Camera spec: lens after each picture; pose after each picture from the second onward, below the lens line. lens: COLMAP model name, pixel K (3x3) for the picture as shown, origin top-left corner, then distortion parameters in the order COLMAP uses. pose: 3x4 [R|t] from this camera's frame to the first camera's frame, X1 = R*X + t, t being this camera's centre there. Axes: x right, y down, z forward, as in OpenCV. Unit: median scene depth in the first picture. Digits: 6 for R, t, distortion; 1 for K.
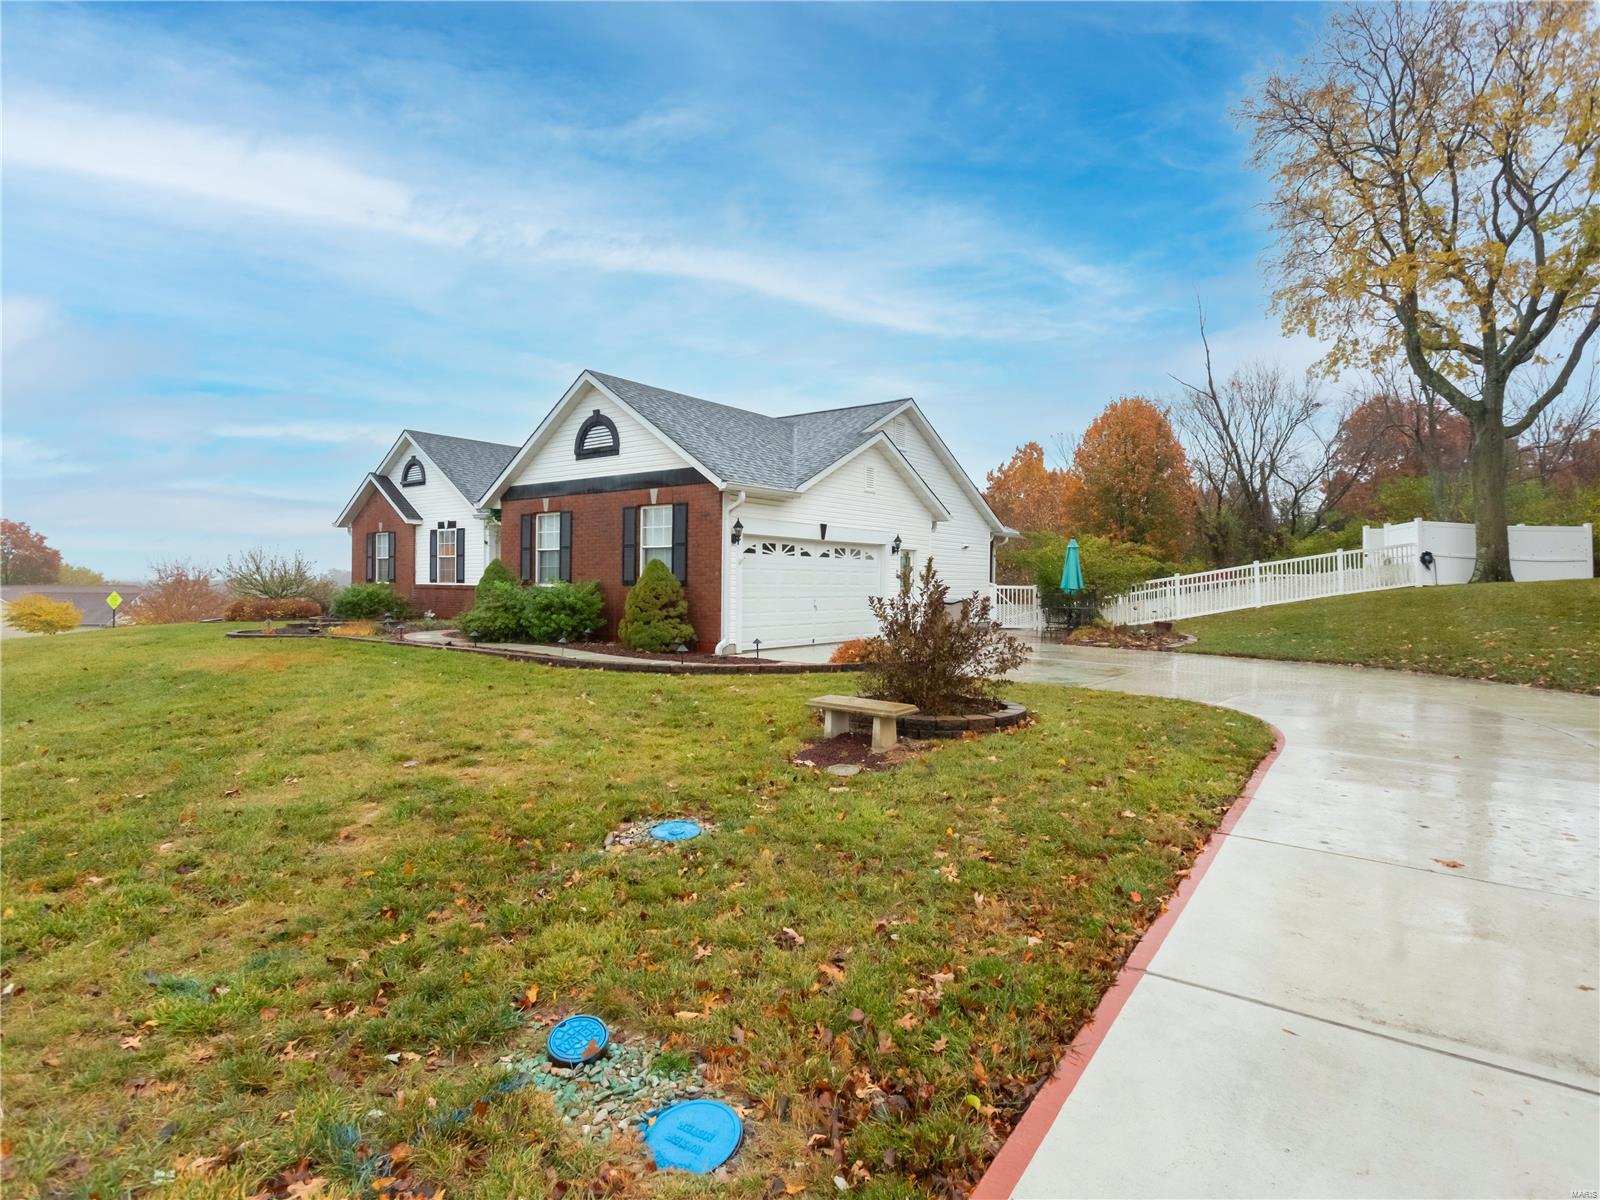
lens RADIAL K [[841.9, 0, 799.1], [0, 841.9, 597.9], [0, 0, 1]] dist [0.000837, 0.005520]
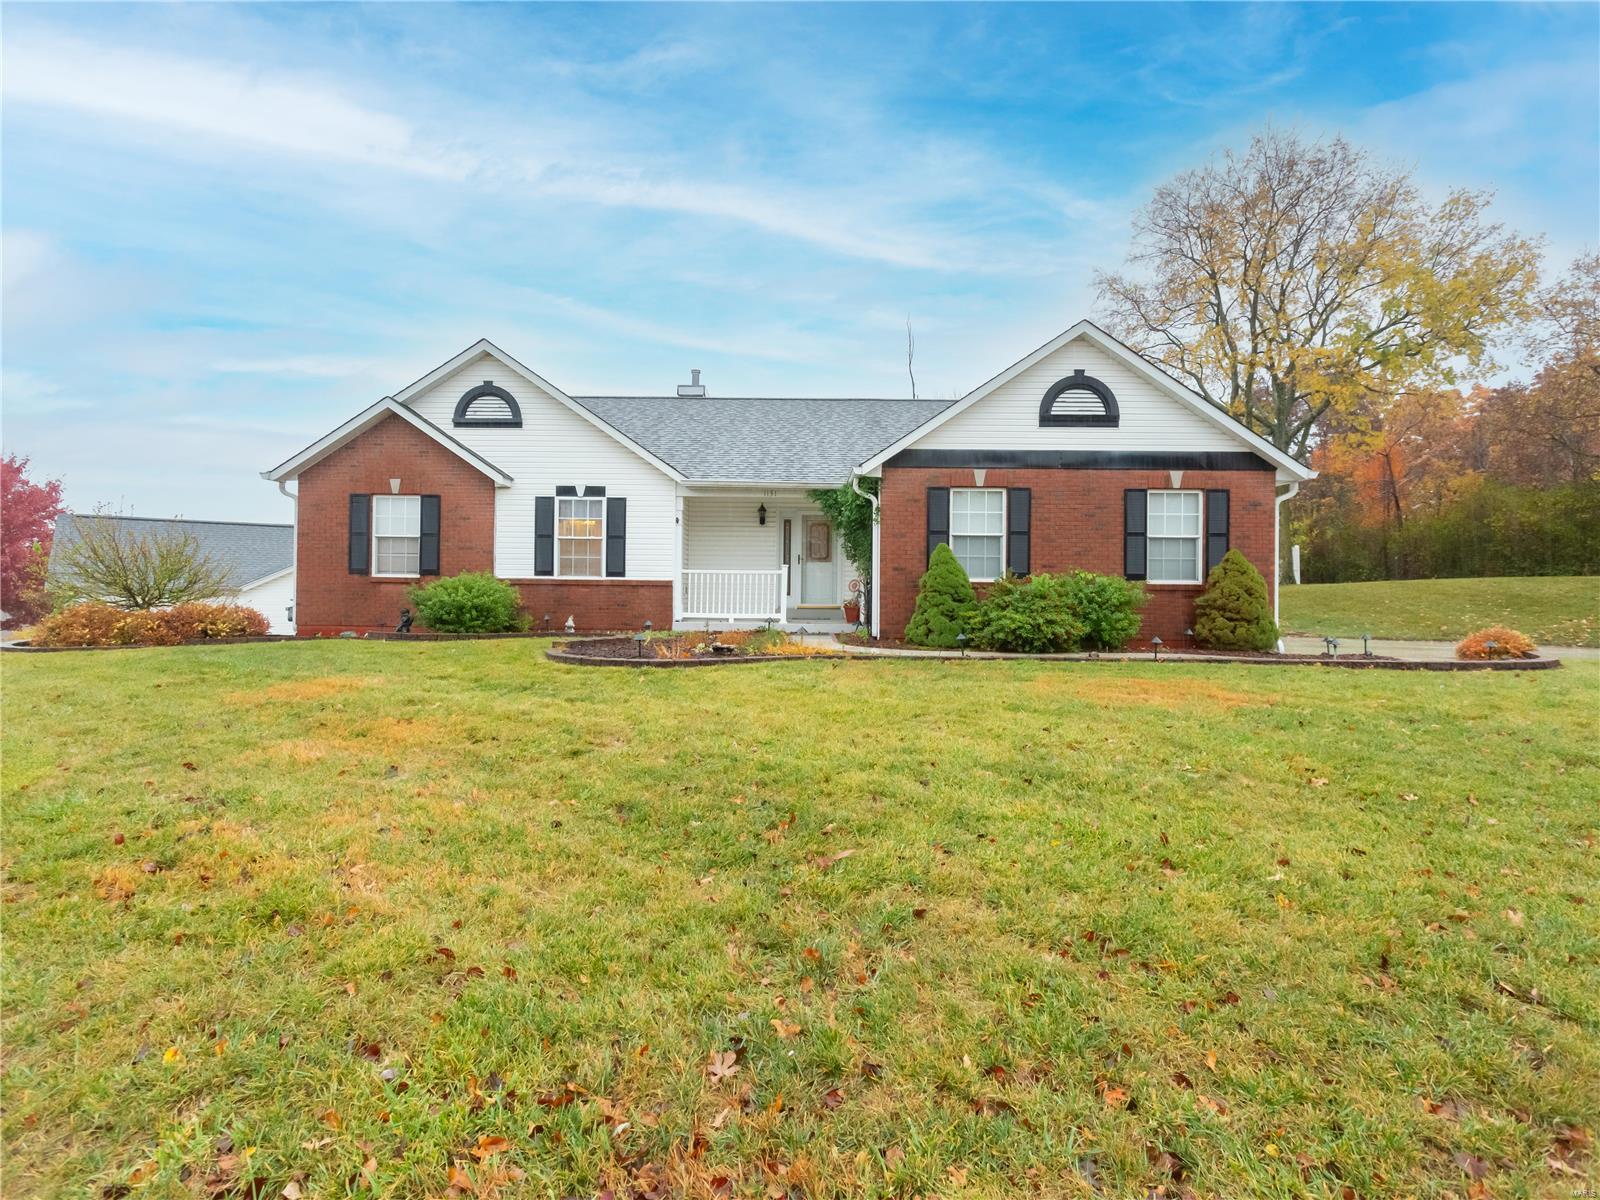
lens RADIAL K [[841.9, 0, 799.7], [0, 841.9, 598.4], [0, 0, 1]] dist [0.000837, 0.005520]
pose [[0.810748, -0.005392, 0.585371, -0.896523], [0.005520, 0.999984, 0.001565, 0.000183], [-0.585369, 0.001962, 0.810764, 0.460025]]
